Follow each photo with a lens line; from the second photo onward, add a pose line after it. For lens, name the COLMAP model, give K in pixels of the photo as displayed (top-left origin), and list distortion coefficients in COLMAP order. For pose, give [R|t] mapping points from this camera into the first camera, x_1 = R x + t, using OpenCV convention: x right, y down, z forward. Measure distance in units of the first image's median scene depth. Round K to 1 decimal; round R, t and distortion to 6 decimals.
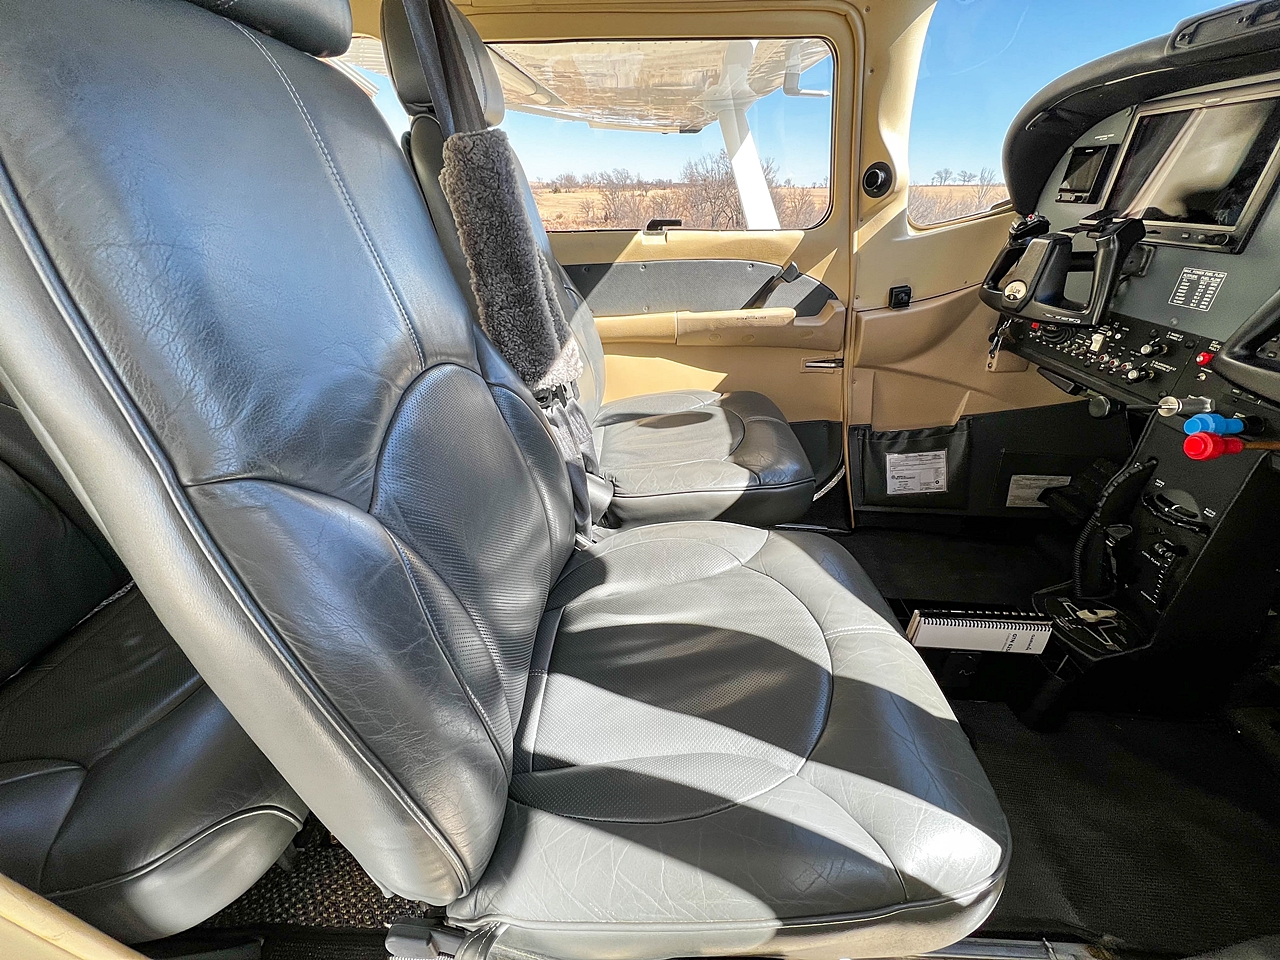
lens RADIAL K [[507.6, 0, 638.9], [0, 507.6, 478.9], [0, 0, 1]] dist [-0.005714, 0.001205]
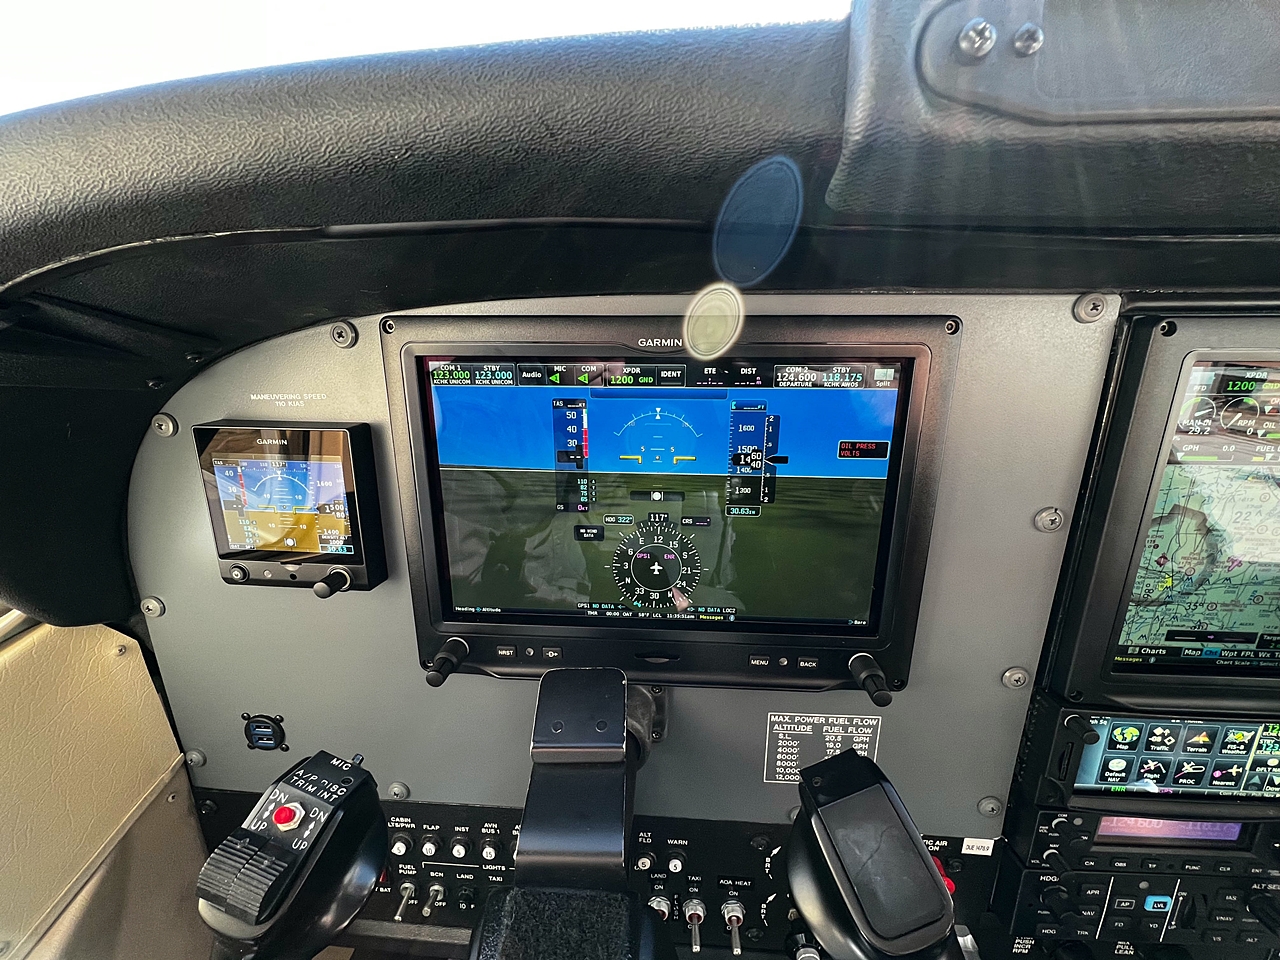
lens RADIAL K [[507.6, 0, 633.8], [0, 507.6, 475.1], [0, 0, 1]] dist [-0.005714, 0.001205]
pose [[0.040907, -0.244001, 0.968912, 0.491052], [0.495127, 0.847237, 0.192456, -0.466404], [-0.867857, 0.471862, 0.155469, 0.625466]]
